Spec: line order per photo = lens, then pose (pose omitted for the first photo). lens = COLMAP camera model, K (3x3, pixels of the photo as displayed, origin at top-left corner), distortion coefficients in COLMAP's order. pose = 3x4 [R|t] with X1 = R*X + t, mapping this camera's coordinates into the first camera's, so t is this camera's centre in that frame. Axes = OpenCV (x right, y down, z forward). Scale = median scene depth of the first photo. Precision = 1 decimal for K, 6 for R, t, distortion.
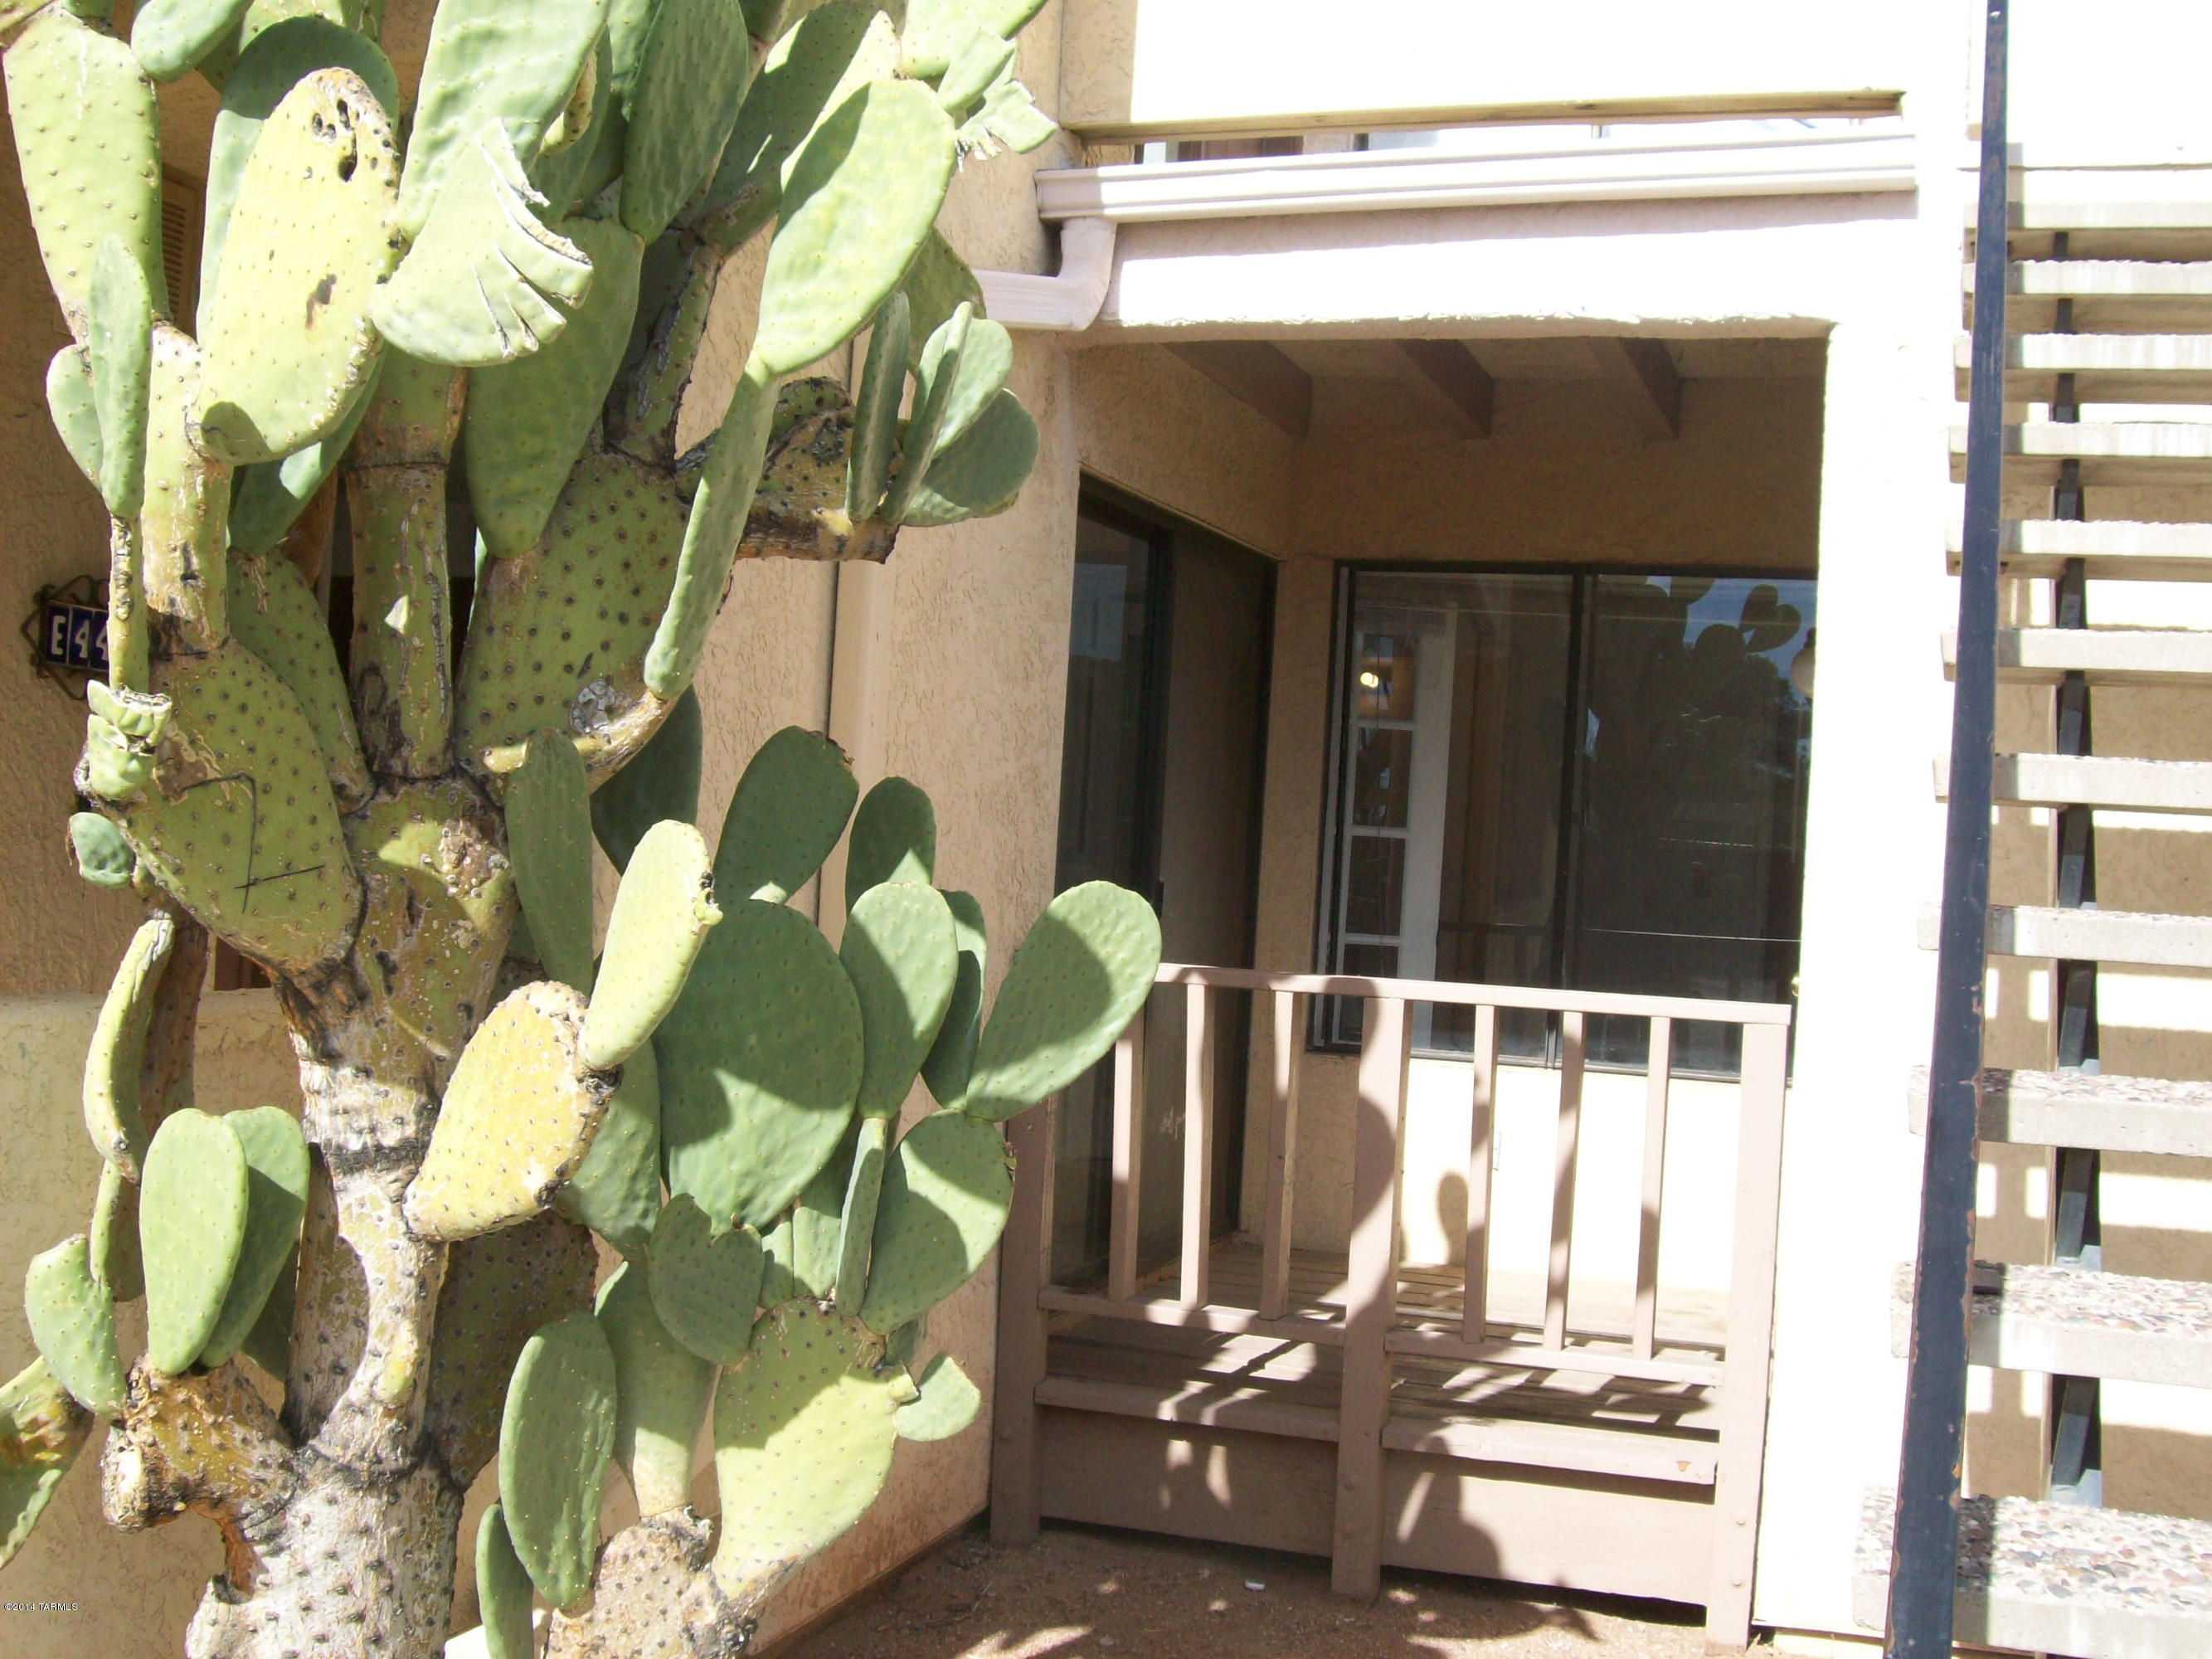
lens RADIAL K [[2443.5, 0, 1106.0], [0, 2443.5, 829.5], [0, 0, 1]] dist [-0.155729, 0.020620]
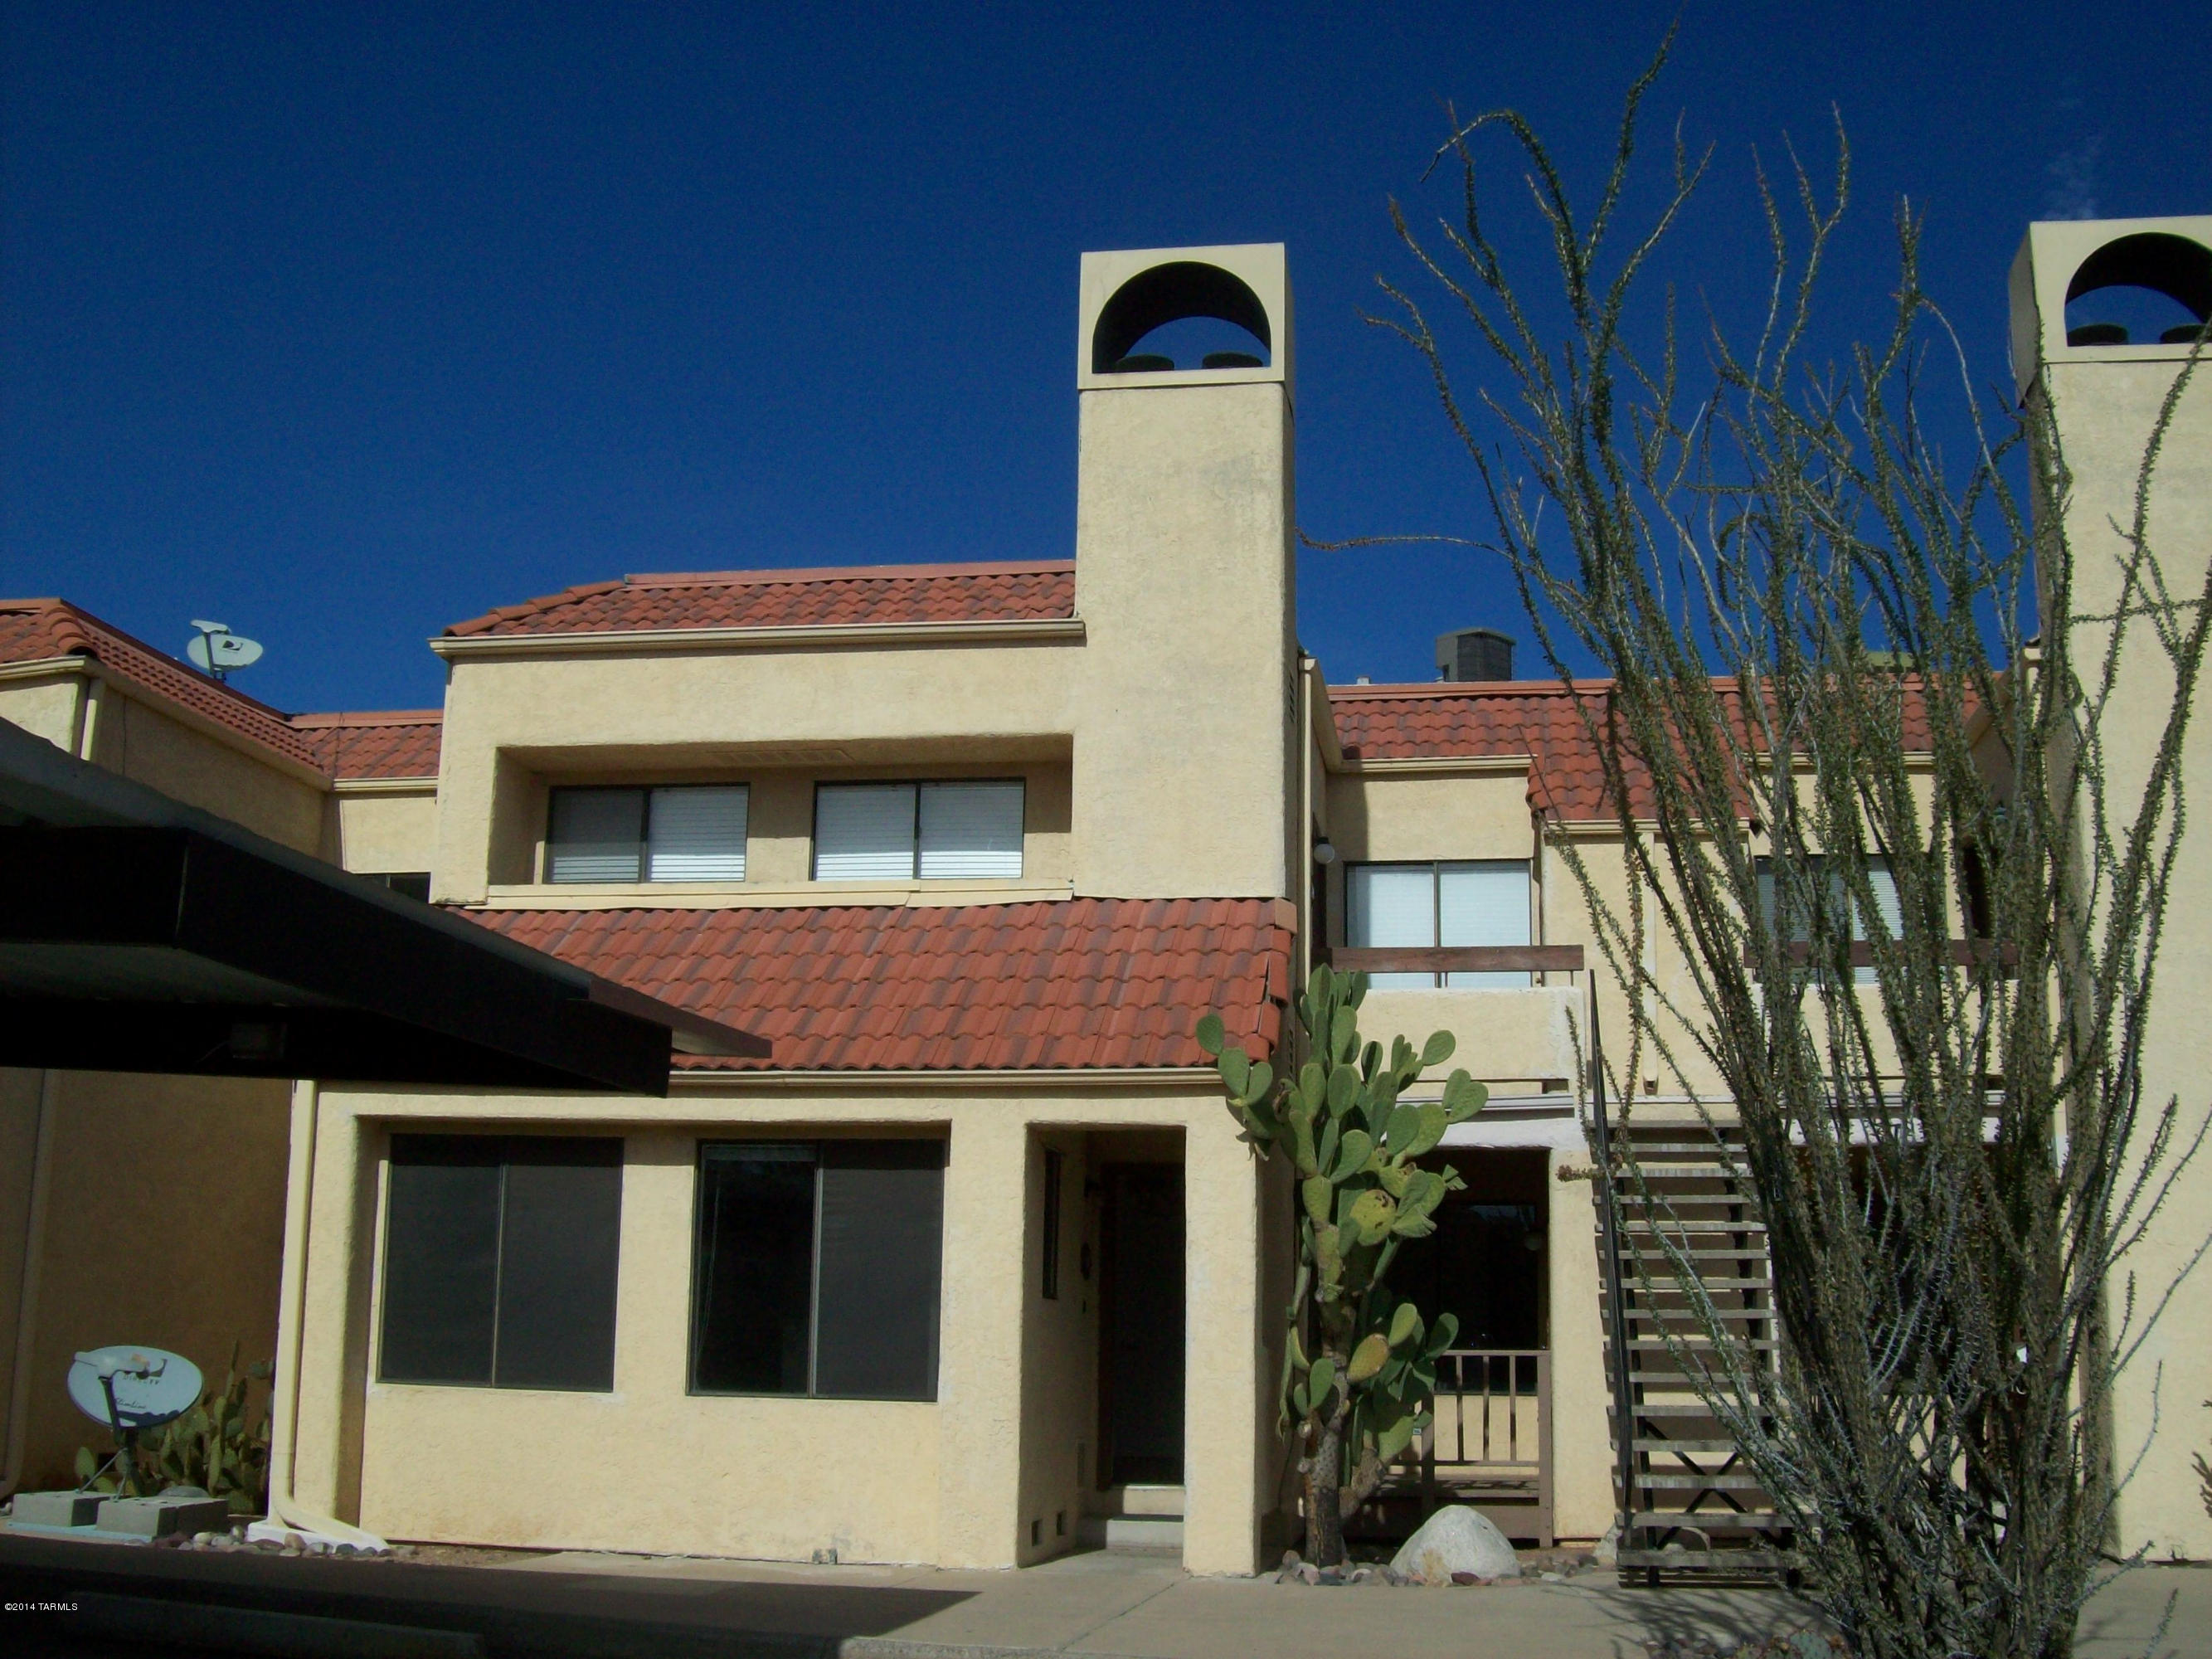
lens RADIAL K [[2443.5, 0, 1106.0], [0, 2443.5, 829.5], [0, 0, 1]] dist [-0.155729, 0.020620]
pose [[0.982751, -0.002610, 0.184916, -1.630295], [0.039740, 0.979522, -0.197377, 0.001837], [-0.180614, 0.201321, 0.962730, -3.925328]]
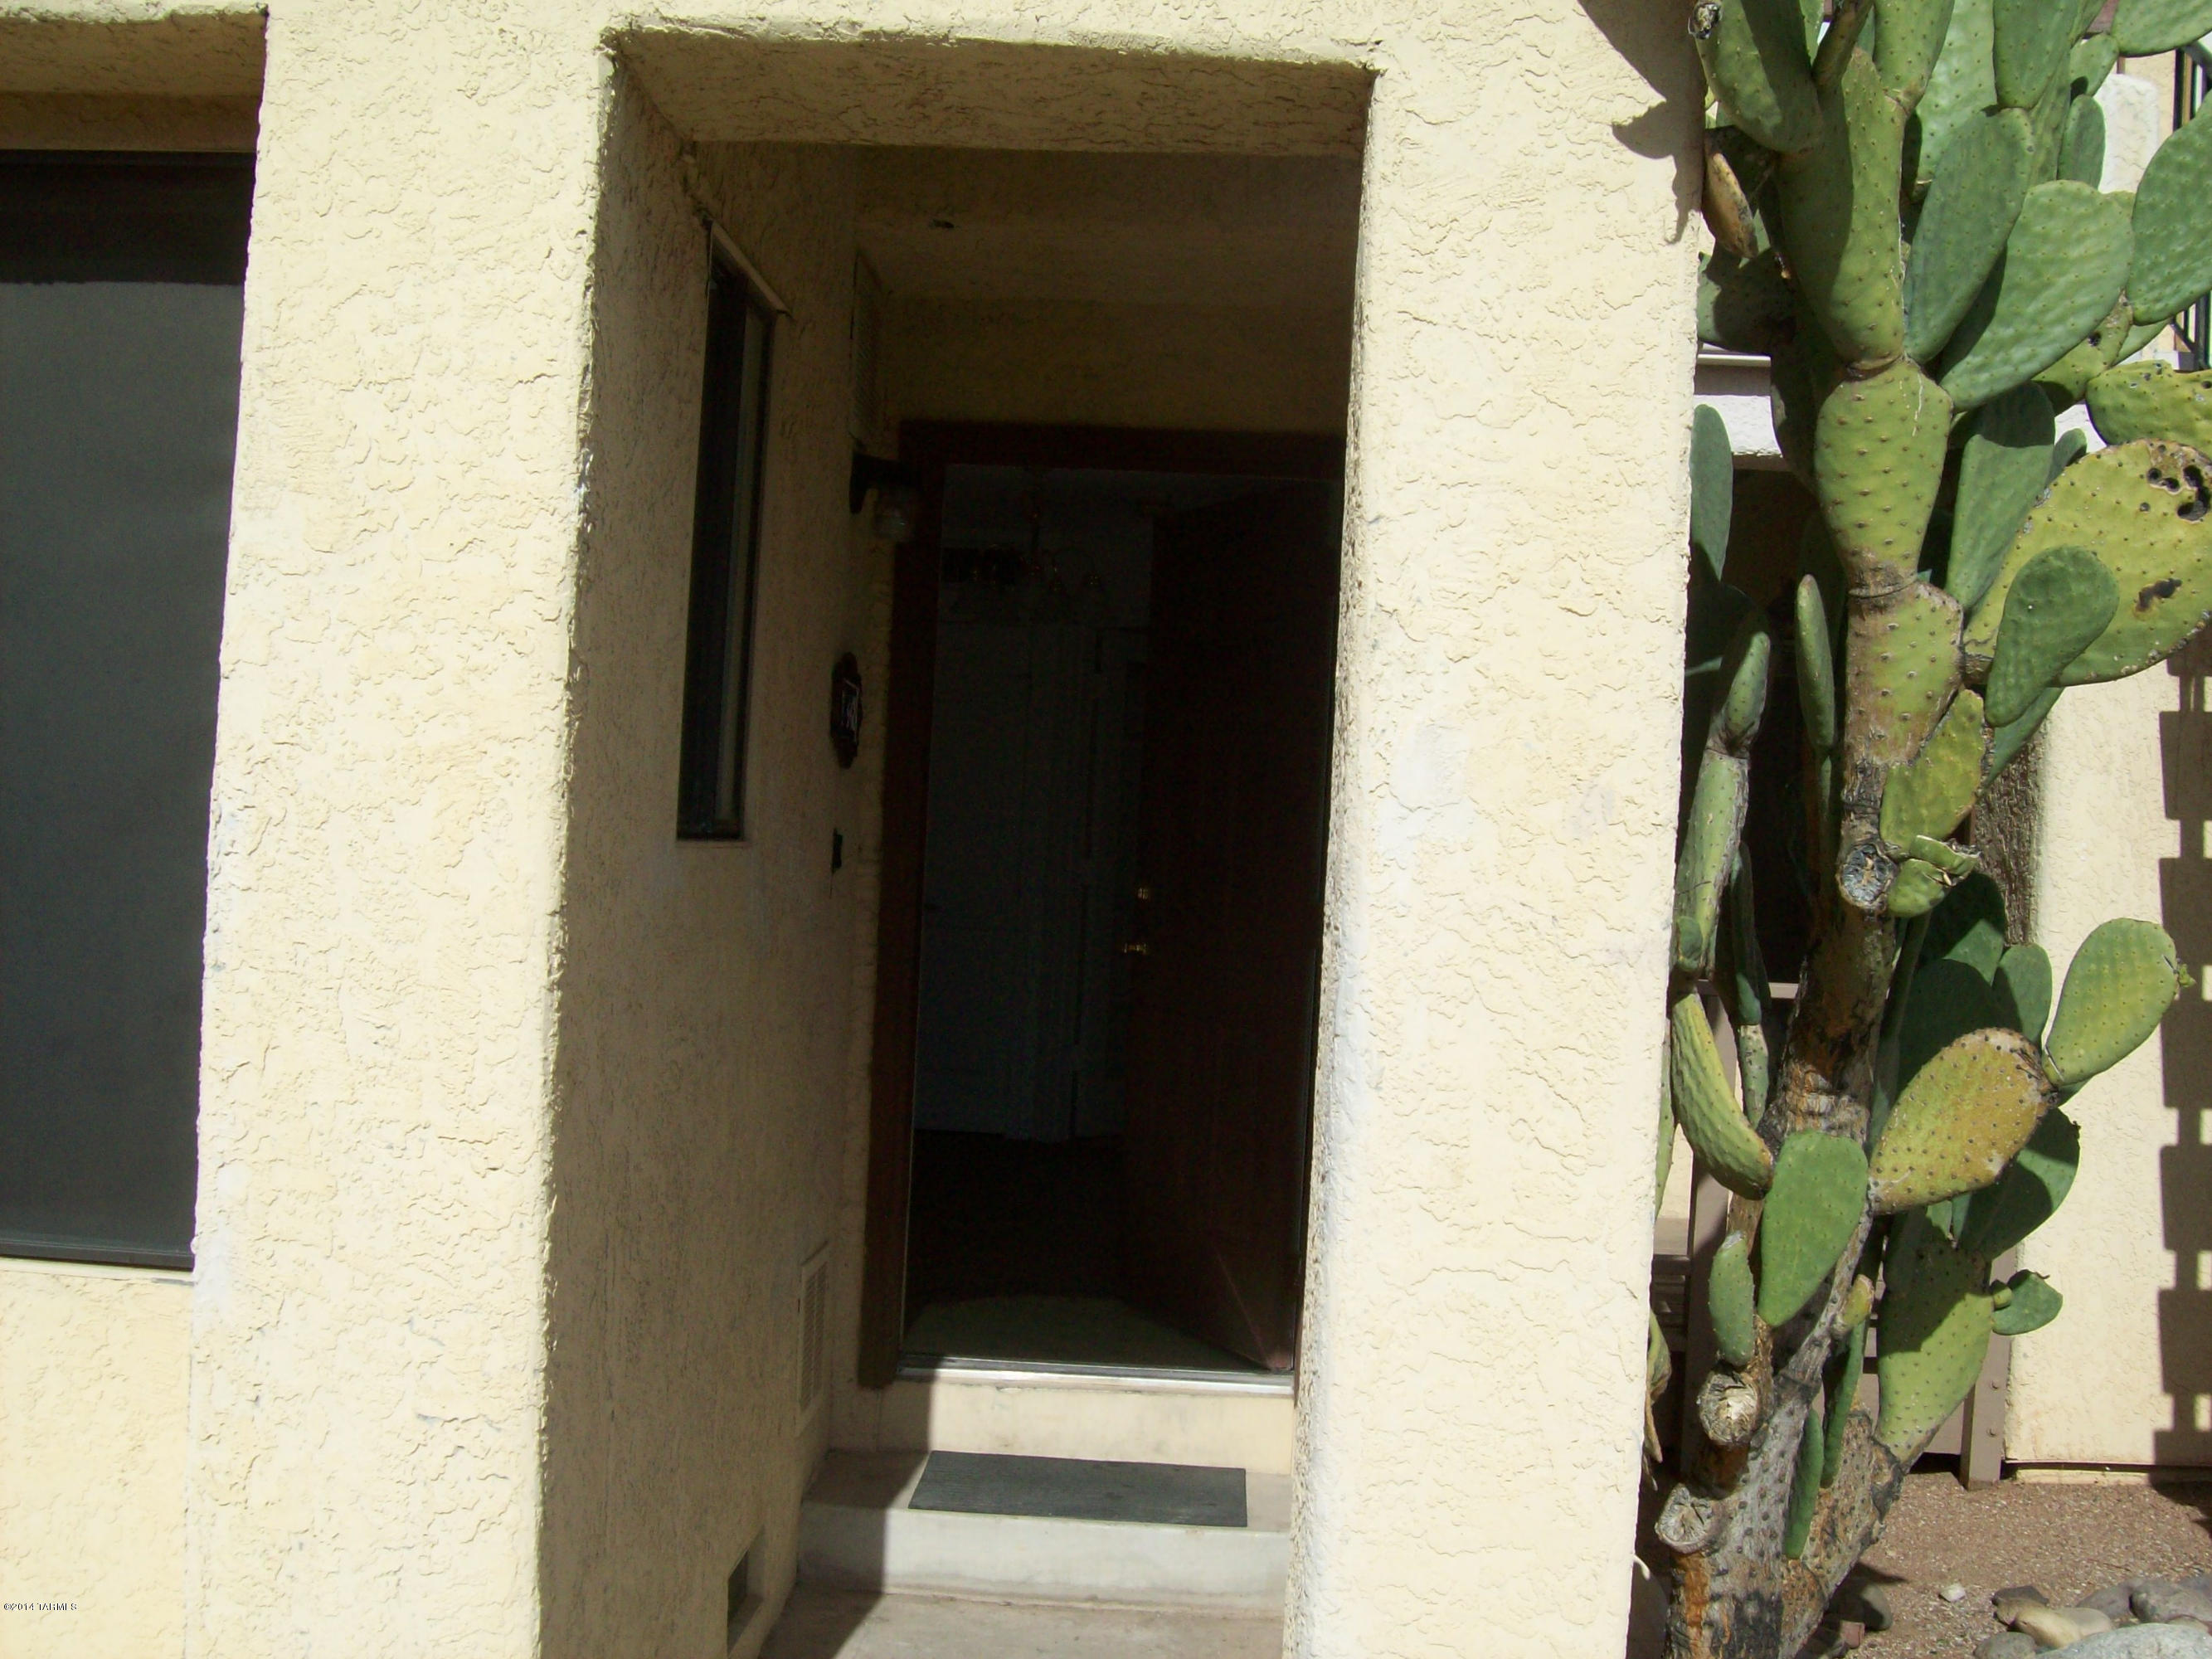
lens RADIAL K [[2443.5, 0, 1106.0], [0, 2443.5, 829.5], [0, 0, 1]] dist [-0.155729, 0.020620]
pose [[0.957154, -0.009146, 0.289436, -0.992949], [0.004631, 0.999857, 0.016280, -0.069770], [-0.289543, -0.014243, 0.957059, -0.178730]]
